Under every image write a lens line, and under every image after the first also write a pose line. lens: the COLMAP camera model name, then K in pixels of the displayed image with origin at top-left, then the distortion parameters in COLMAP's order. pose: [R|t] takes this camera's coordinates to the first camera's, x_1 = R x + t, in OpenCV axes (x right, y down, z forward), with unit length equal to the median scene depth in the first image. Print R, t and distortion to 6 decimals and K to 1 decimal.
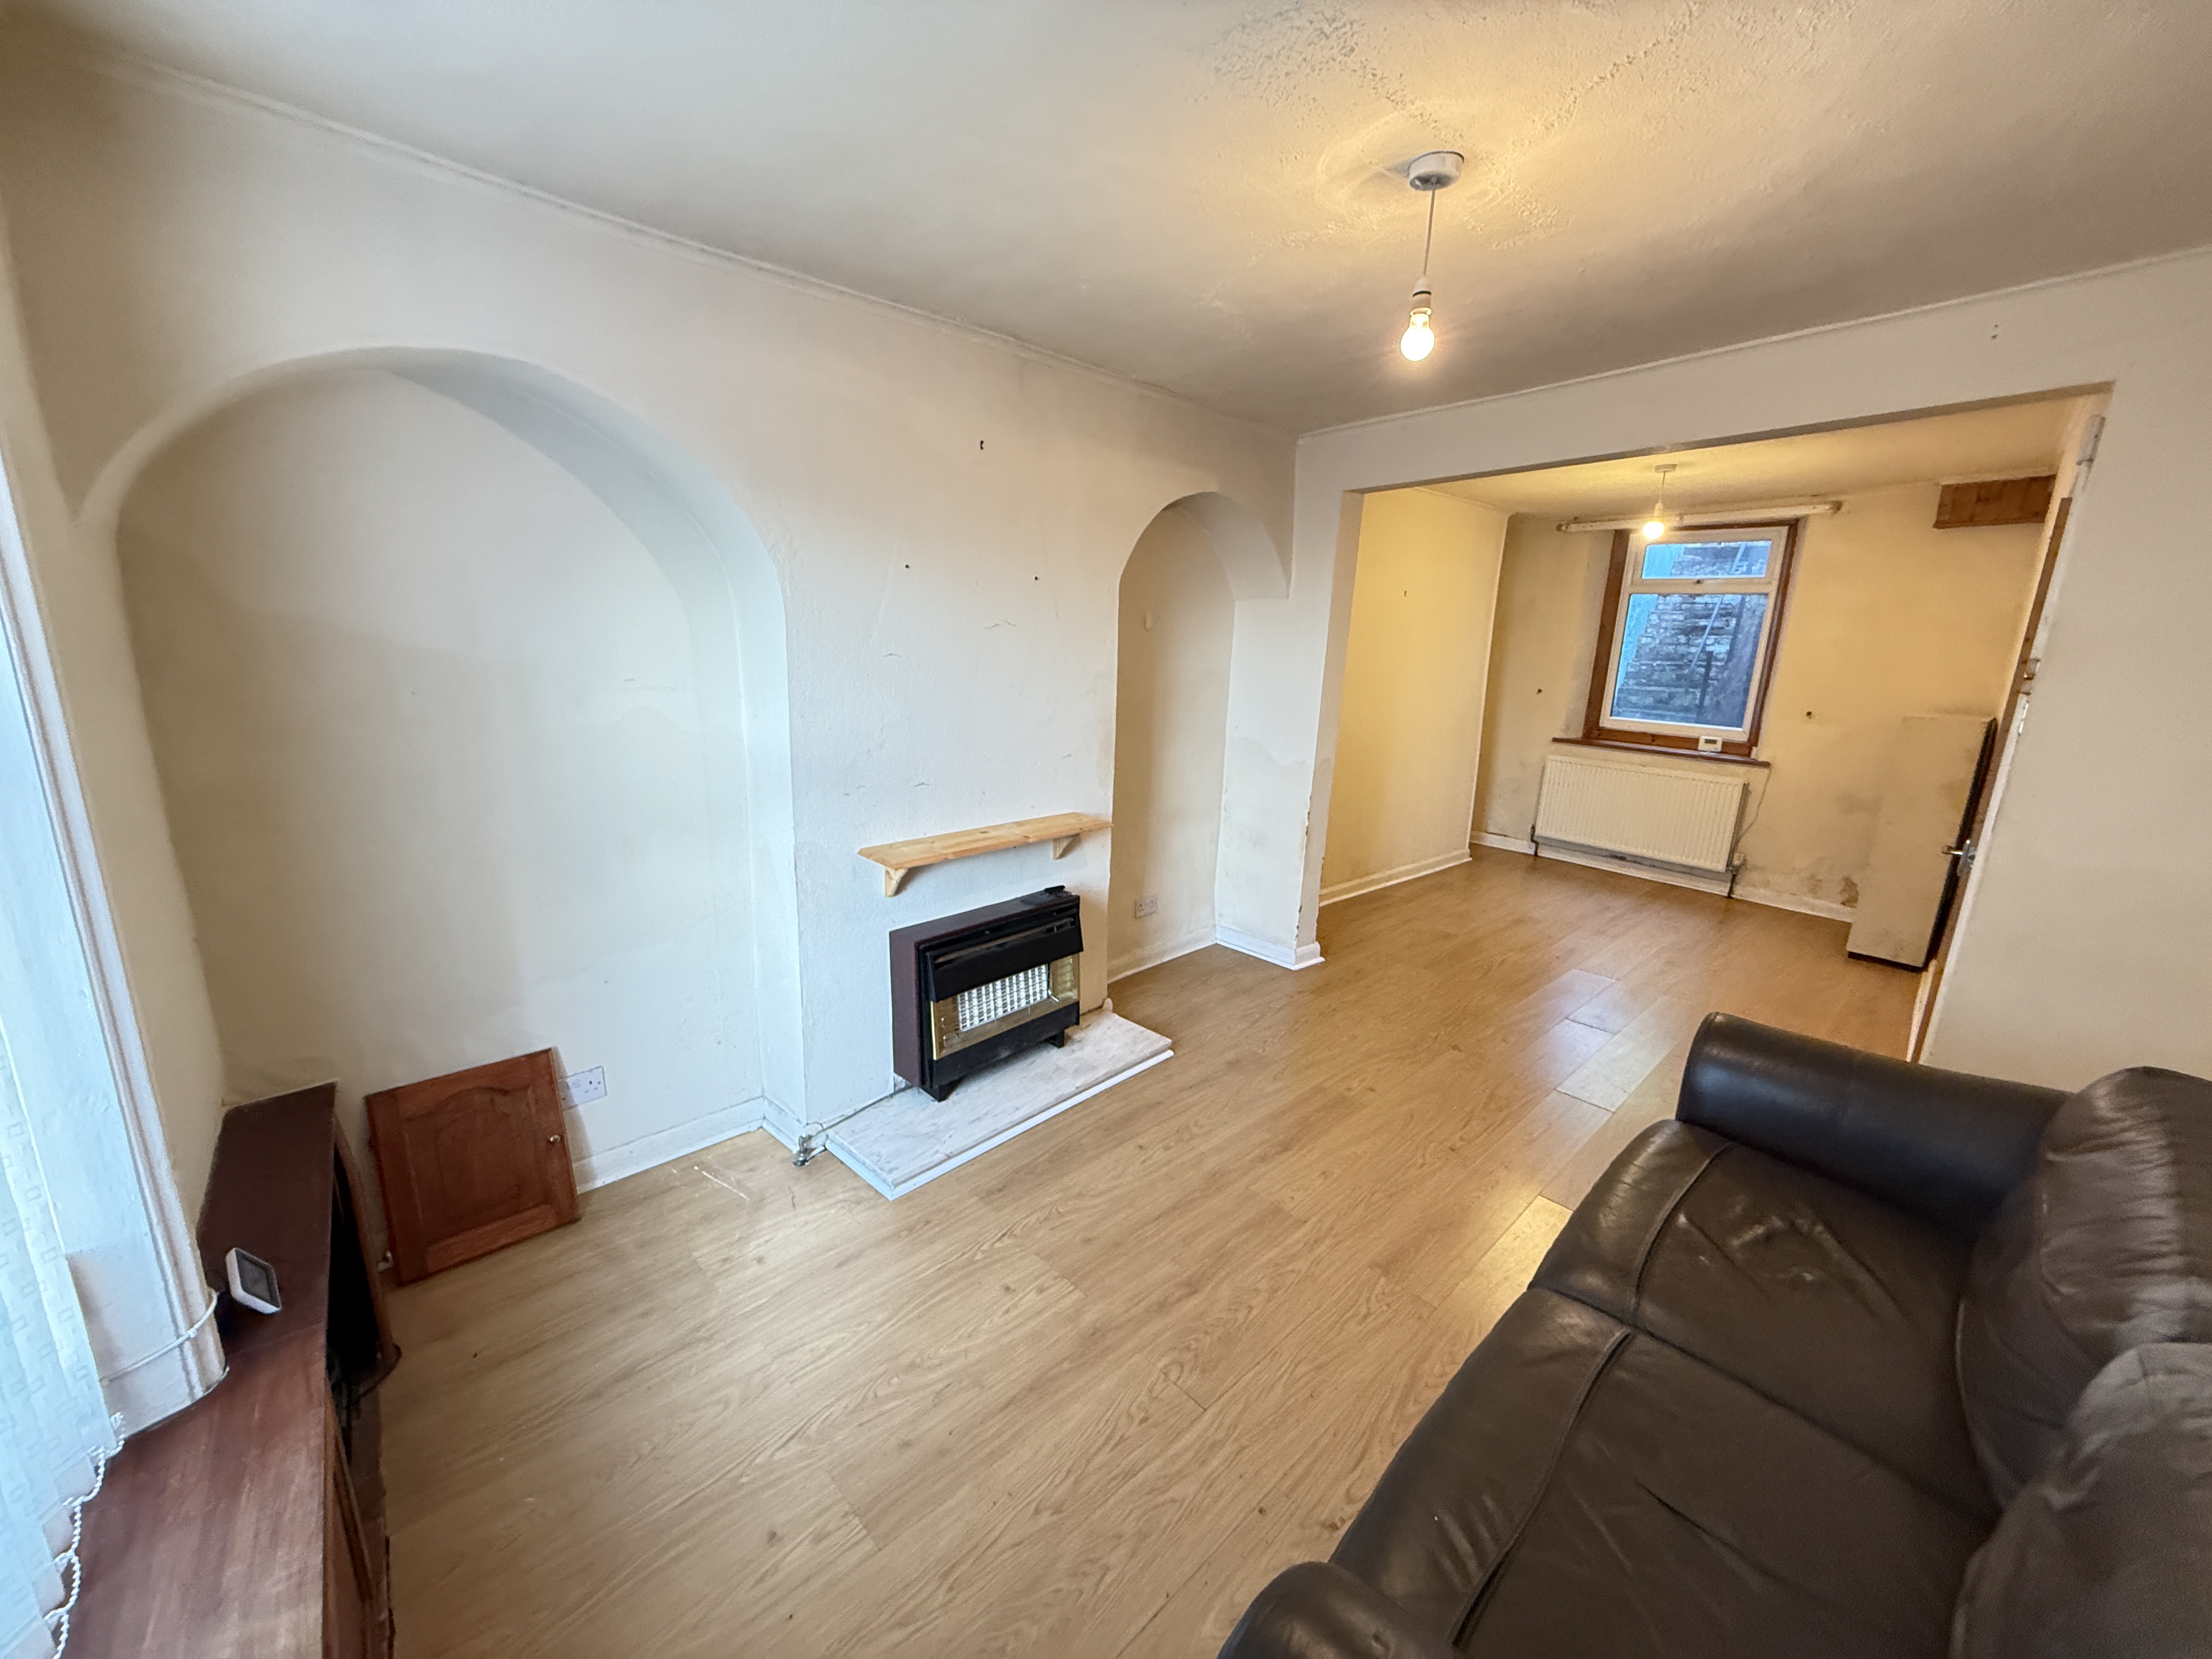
lens RADIAL K [[869.9, 0, 1101.2], [0, 869.9, 832.4], [0, 0, 1]] dist [-0.001279, -0.000282]
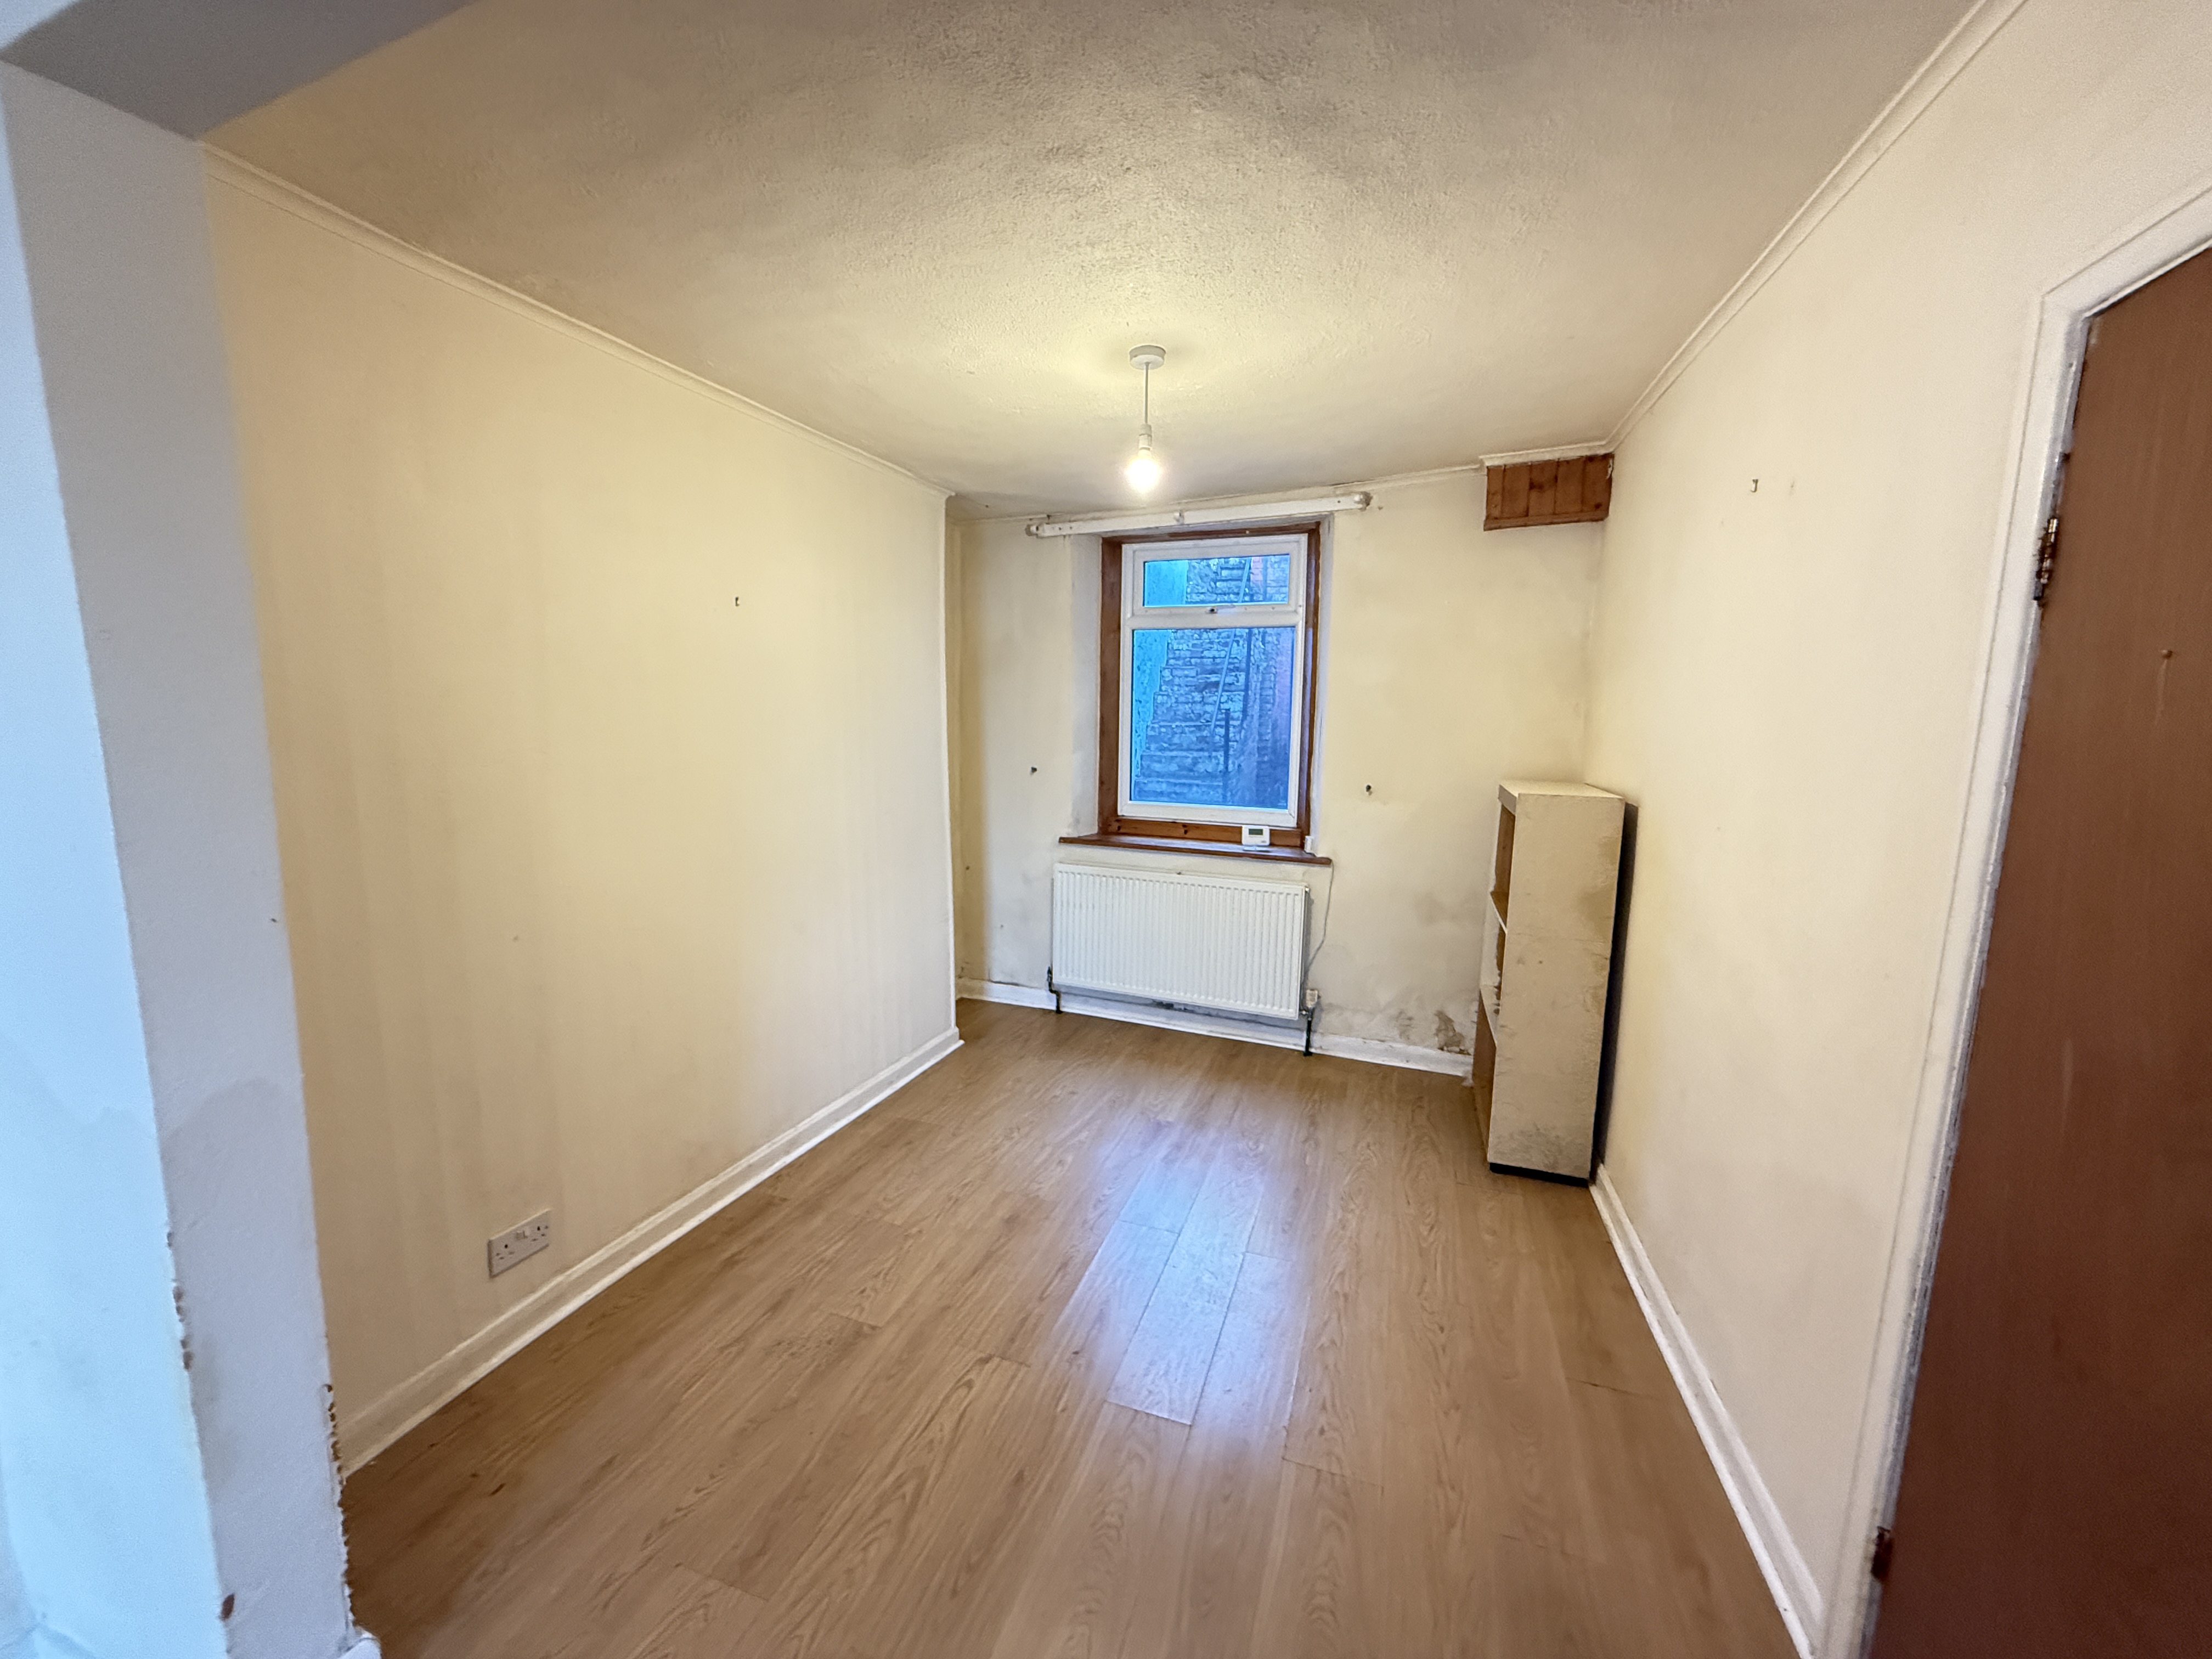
lens RADIAL K [[884.3, 0, 1106.4], [0, 884.3, 834.2], [0, 0, 1]] dist [0.002871, 0.000042]
pose [[0.884719, -0.083573, 0.458571, 0.267121], [0.119728, 0.991532, -0.050287, -0.081382], [-0.450486, 0.099394, 0.887234, 0.421814]]
